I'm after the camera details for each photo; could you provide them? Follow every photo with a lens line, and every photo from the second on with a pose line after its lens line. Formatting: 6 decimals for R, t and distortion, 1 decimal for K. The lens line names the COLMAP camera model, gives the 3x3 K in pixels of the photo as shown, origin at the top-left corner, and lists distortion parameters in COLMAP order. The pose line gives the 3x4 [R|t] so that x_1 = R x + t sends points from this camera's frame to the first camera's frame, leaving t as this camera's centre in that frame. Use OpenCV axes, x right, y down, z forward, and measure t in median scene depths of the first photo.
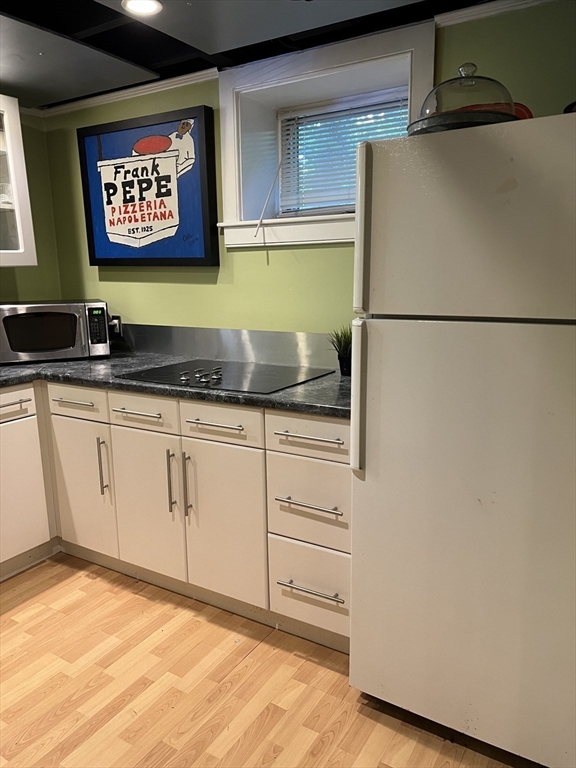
lens RADIAL K [[576.4, 0, 288.5], [0, 576.4, 399.7], [0, 0, 1]] dist [0.036248, -0.004929]
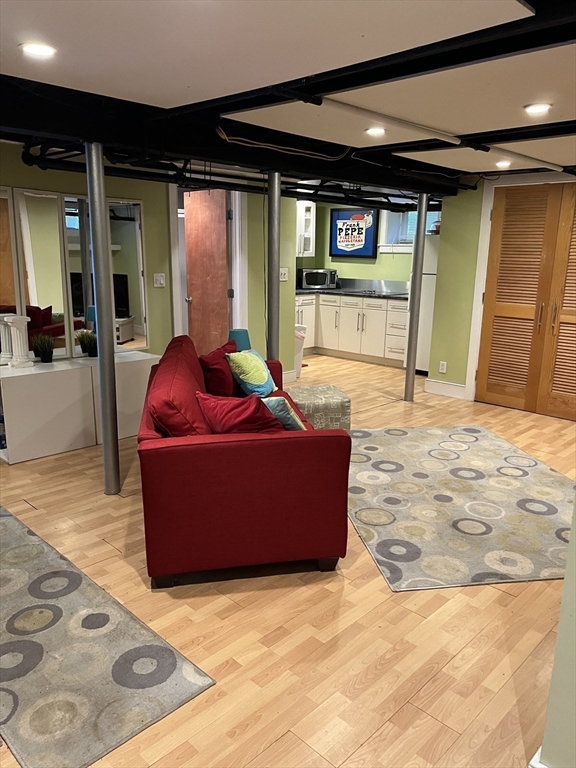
lens RADIAL K [[576.4, 0, 288.5], [0, 576.4, 399.7], [0, 0, 1]] dist [0.036248, -0.004929]
pose [[0.974255, 0.086692, -0.208117, 0.120344], [-0.078025, 0.995721, 0.049514, 0.379844], [0.211519, -0.032001, 0.976850, -2.024860]]
